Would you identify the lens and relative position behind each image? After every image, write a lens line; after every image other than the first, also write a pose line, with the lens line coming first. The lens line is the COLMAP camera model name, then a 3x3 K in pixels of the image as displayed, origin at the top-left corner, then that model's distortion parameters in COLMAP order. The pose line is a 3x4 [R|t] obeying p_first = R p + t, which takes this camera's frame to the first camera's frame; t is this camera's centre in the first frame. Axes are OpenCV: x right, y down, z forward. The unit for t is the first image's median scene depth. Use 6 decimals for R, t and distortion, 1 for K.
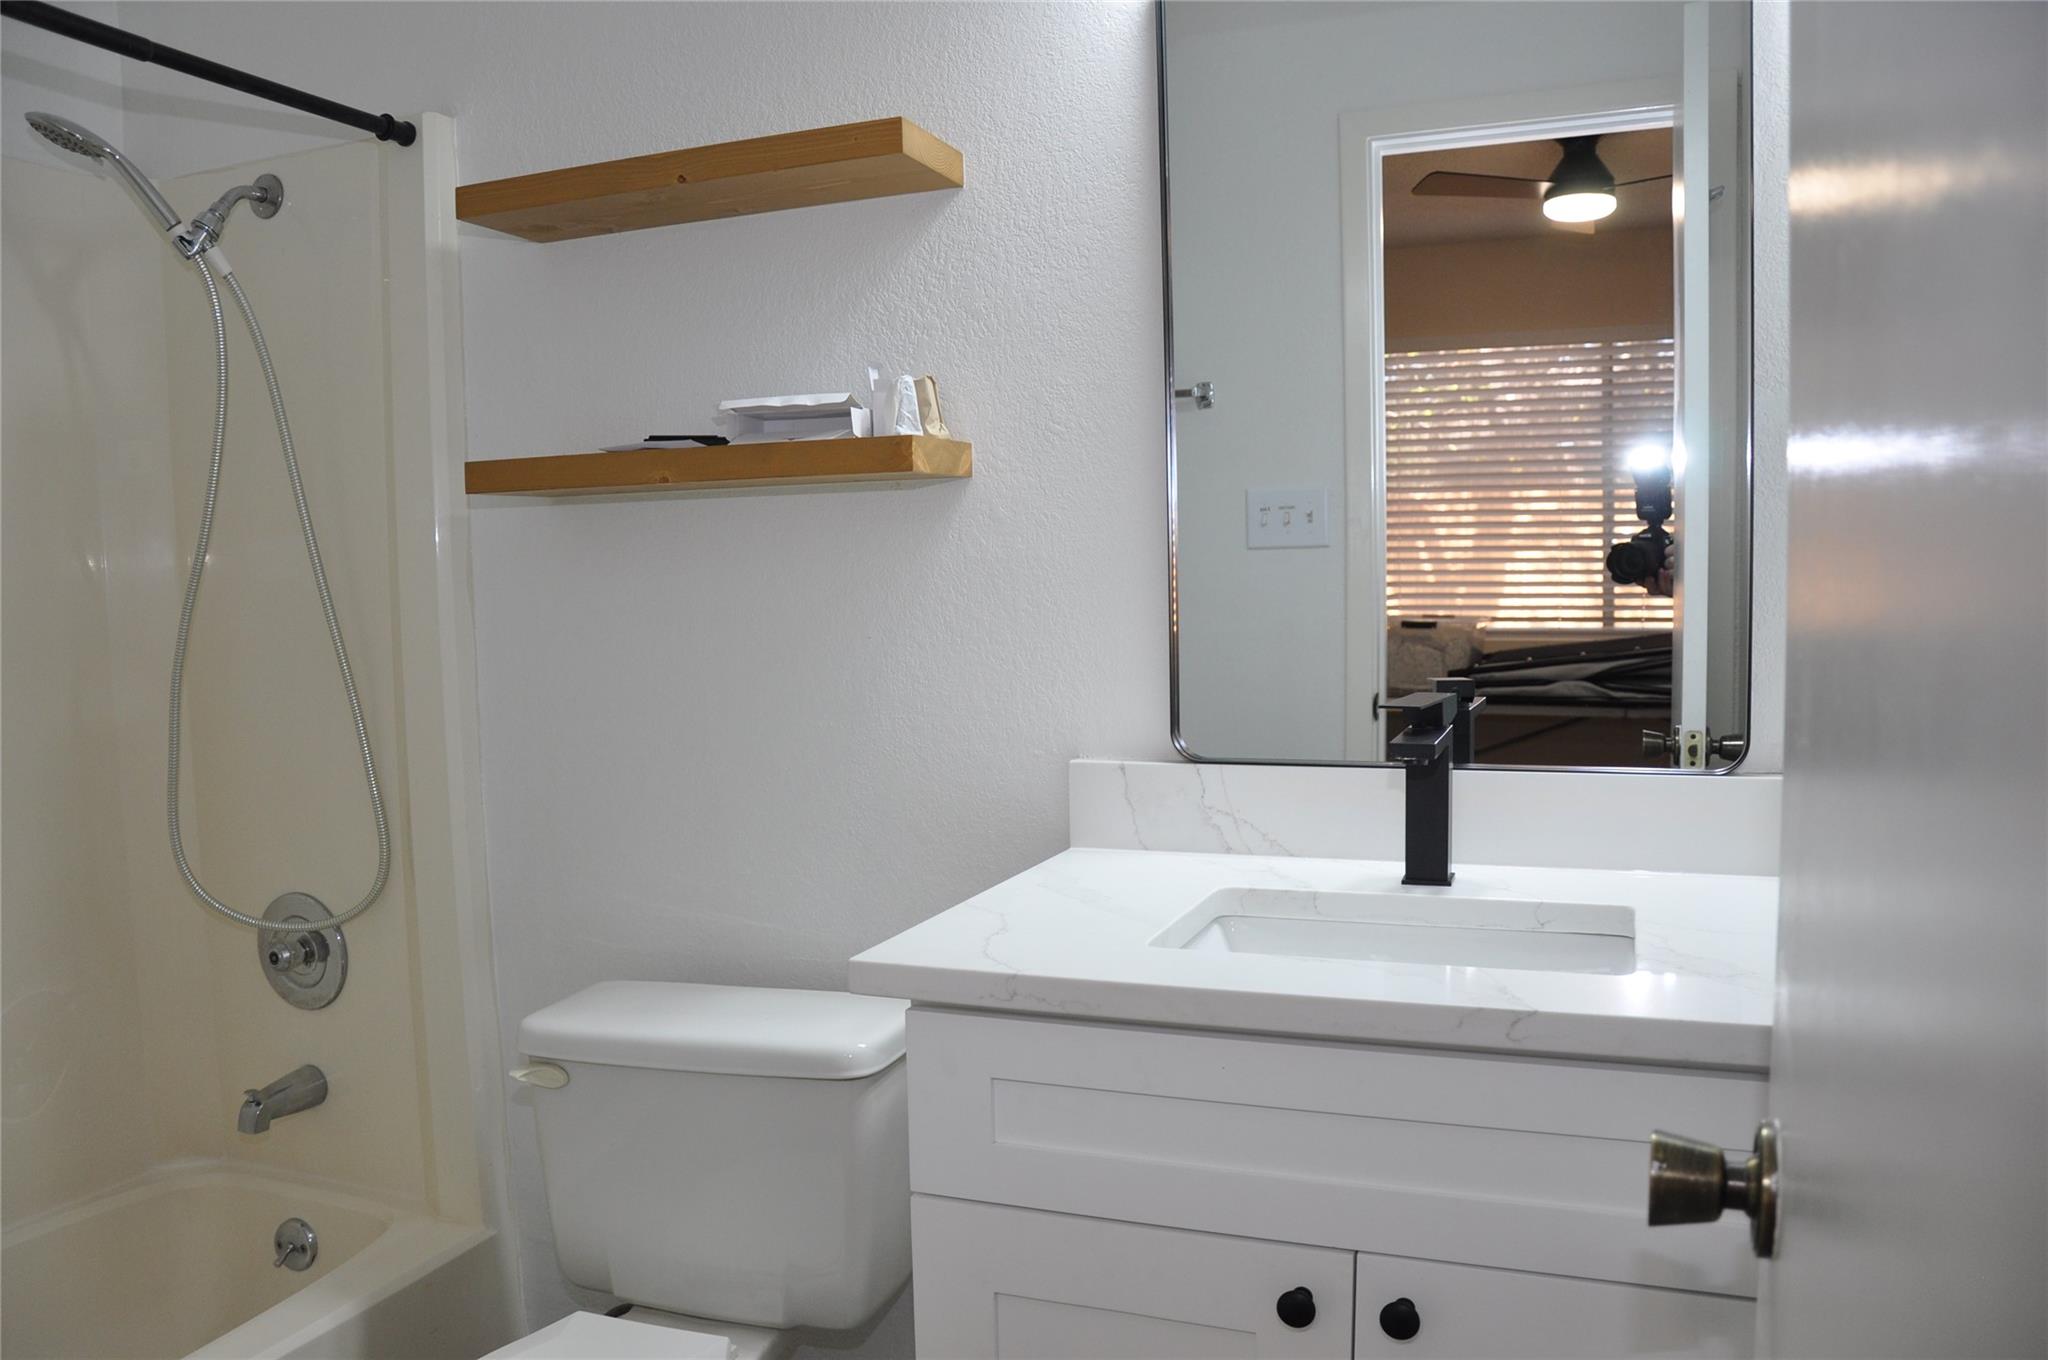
lens RADIAL K [[1583.2, 0, 991.4], [0, 1583.2, 723.7], [0, 0, 1]] dist [-0.157949, 0.114205]
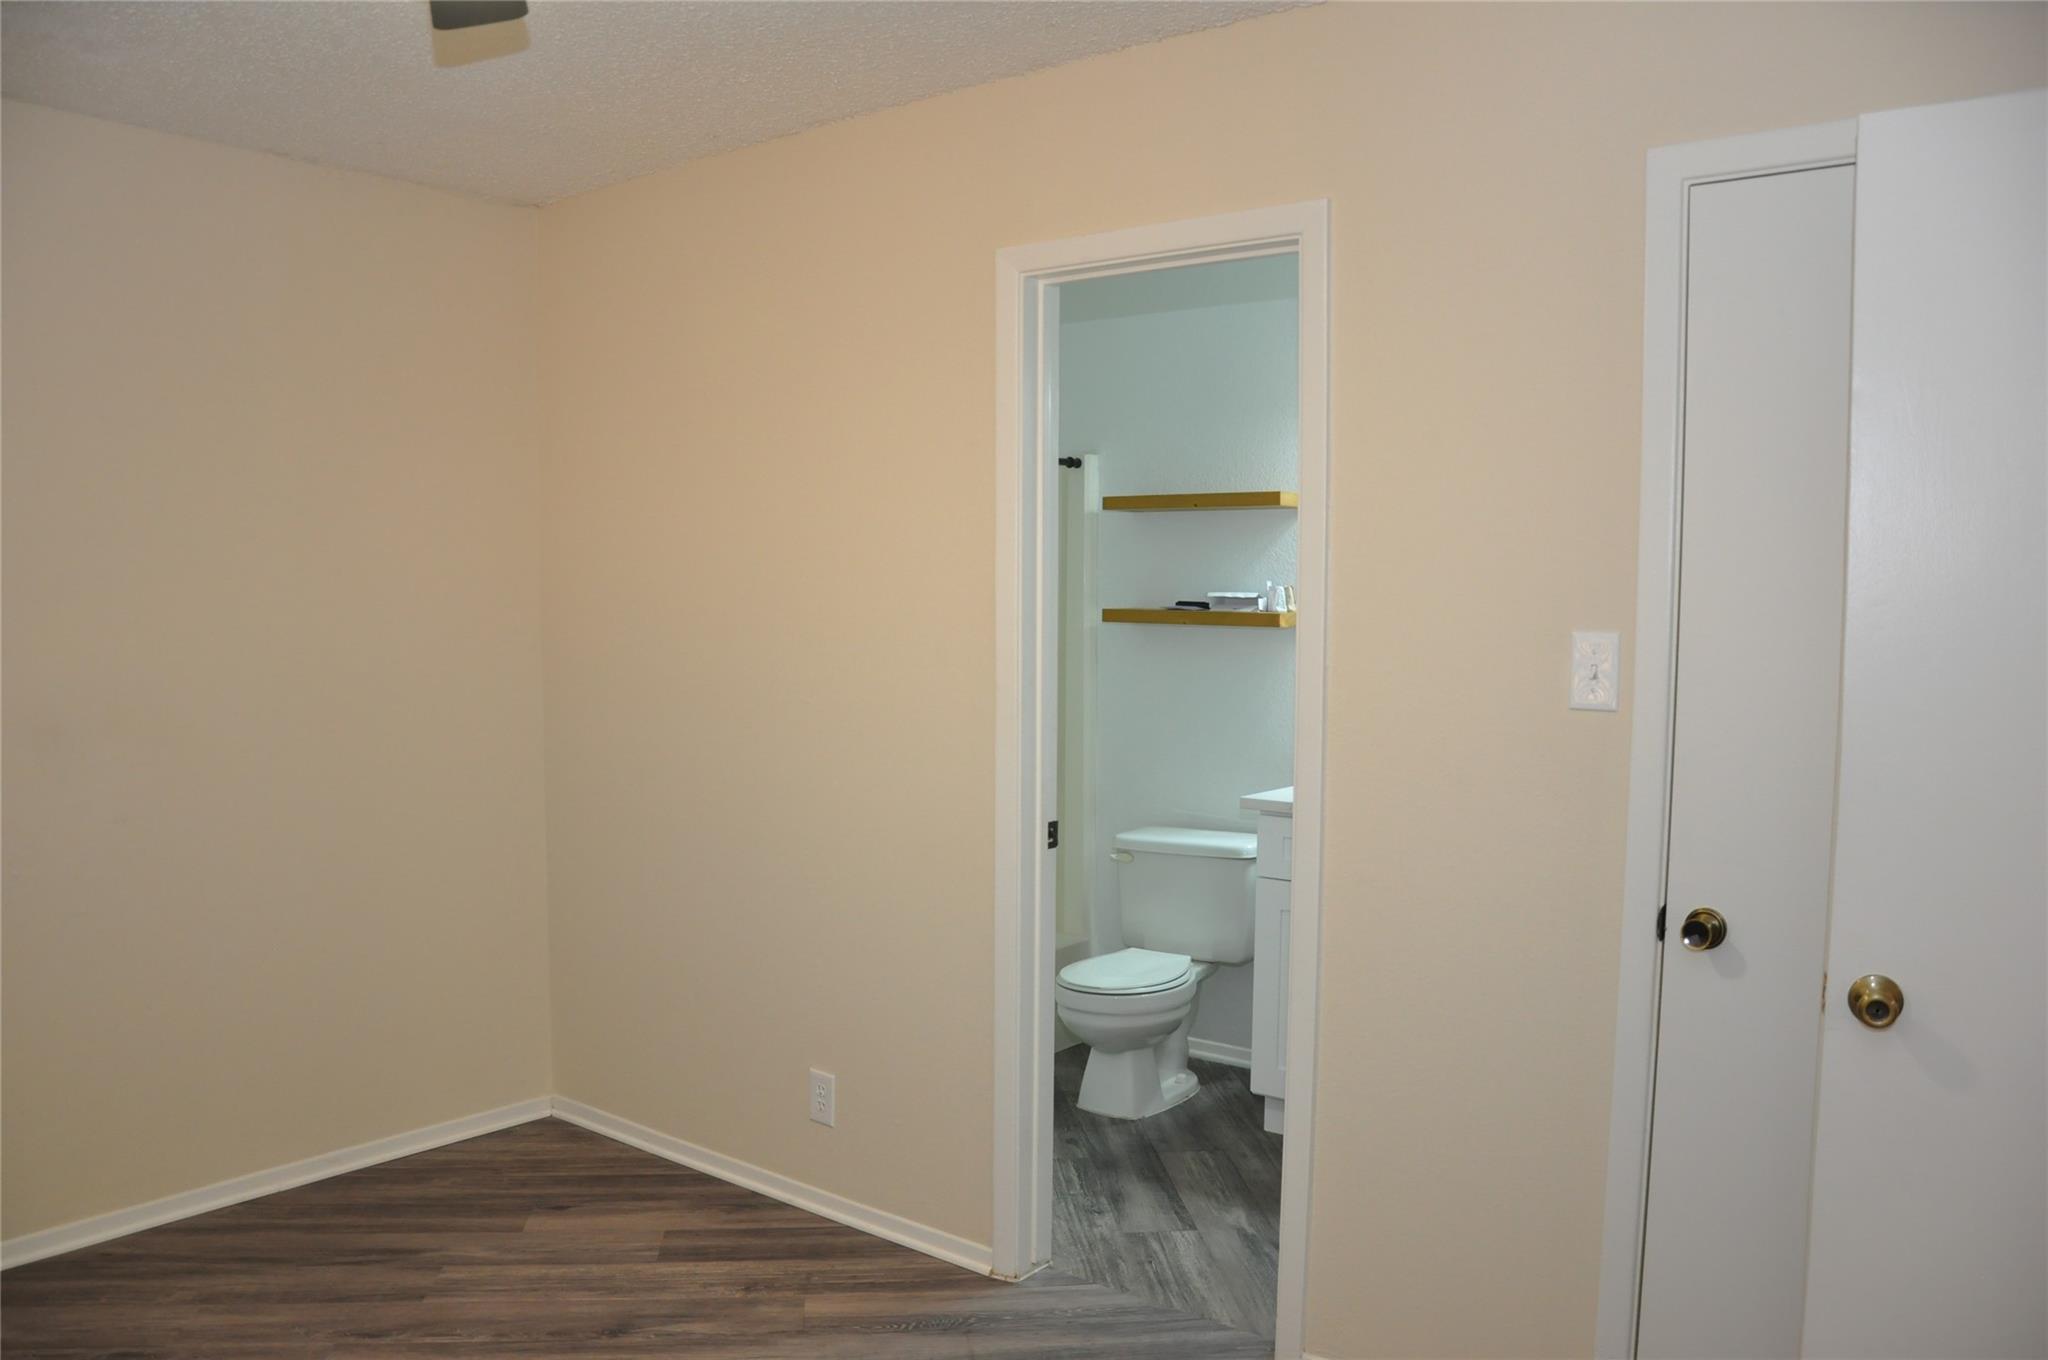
lens RADIAL K [[1583.2, 0, 991.4], [0, 1583.2, 723.7], [0, 0, 1]] dist [-0.157949, 0.114205]
pose [[0.954623, 0.049014, -0.293756, 0.253910], [-0.055351, 0.998378, -0.013292, 0.059661], [0.292628, 0.028949, 0.955788, -1.544881]]
